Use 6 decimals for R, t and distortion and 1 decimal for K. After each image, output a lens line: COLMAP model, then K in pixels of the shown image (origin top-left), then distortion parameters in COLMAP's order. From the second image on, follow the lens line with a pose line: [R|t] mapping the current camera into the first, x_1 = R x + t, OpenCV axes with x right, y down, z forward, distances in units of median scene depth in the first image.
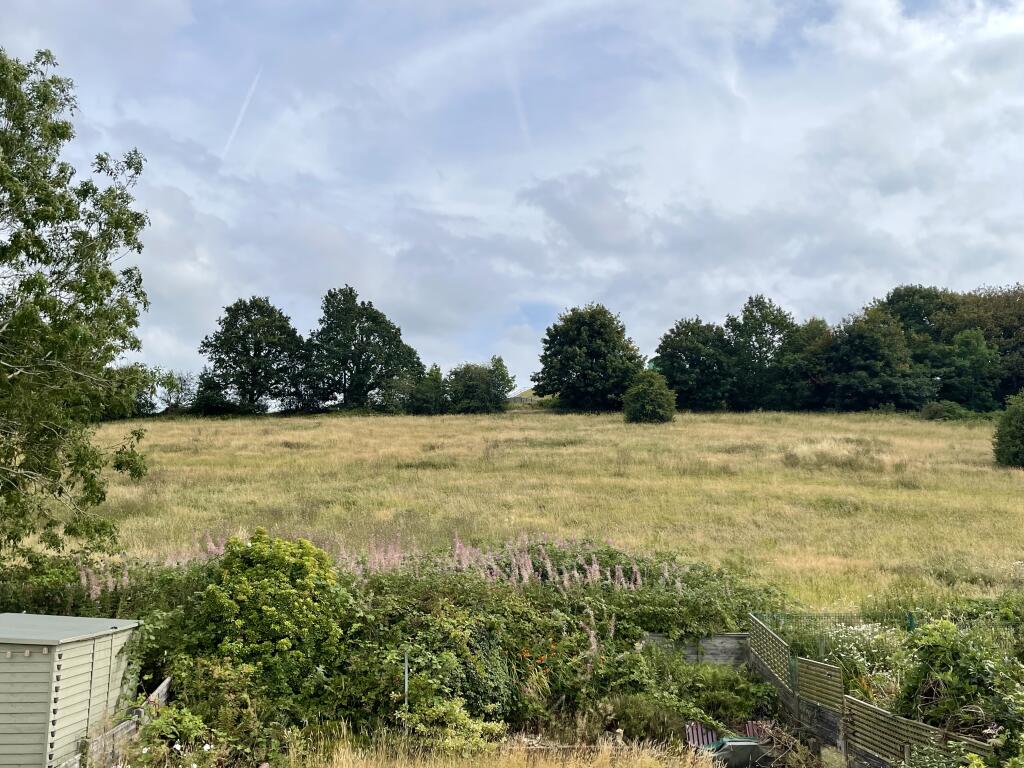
lens RADIAL K [[963.4, 0, 512.0], [0, 963.4, 384.0], [0, 0, 1]] dist [0.000647, 0.001041]
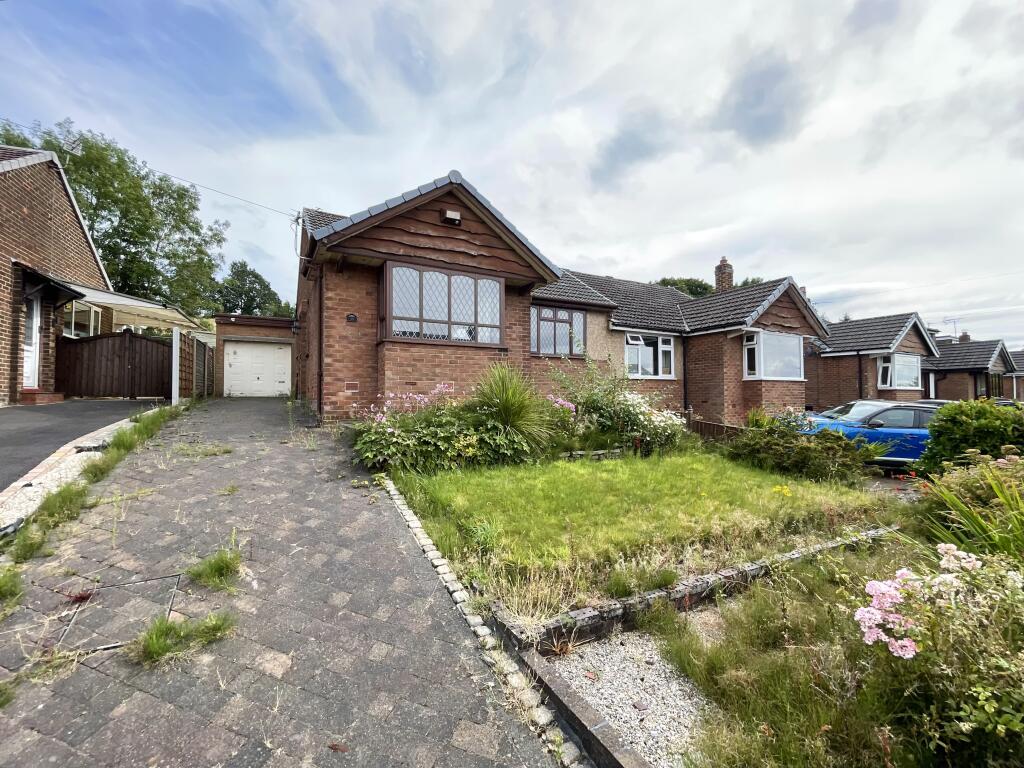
lens RADIAL K [[412.5, 0, 512.0], [0, 412.5, 384.0], [0, 0, 1]] dist [-0.001038, 0.000110]
pose [[0.903511, 0.006317, 0.428518, -0.016036], [-0.068158, 0.989283, 0.129124, 0.014510], [-0.423110, -0.145872, 0.894259, -0.151206]]
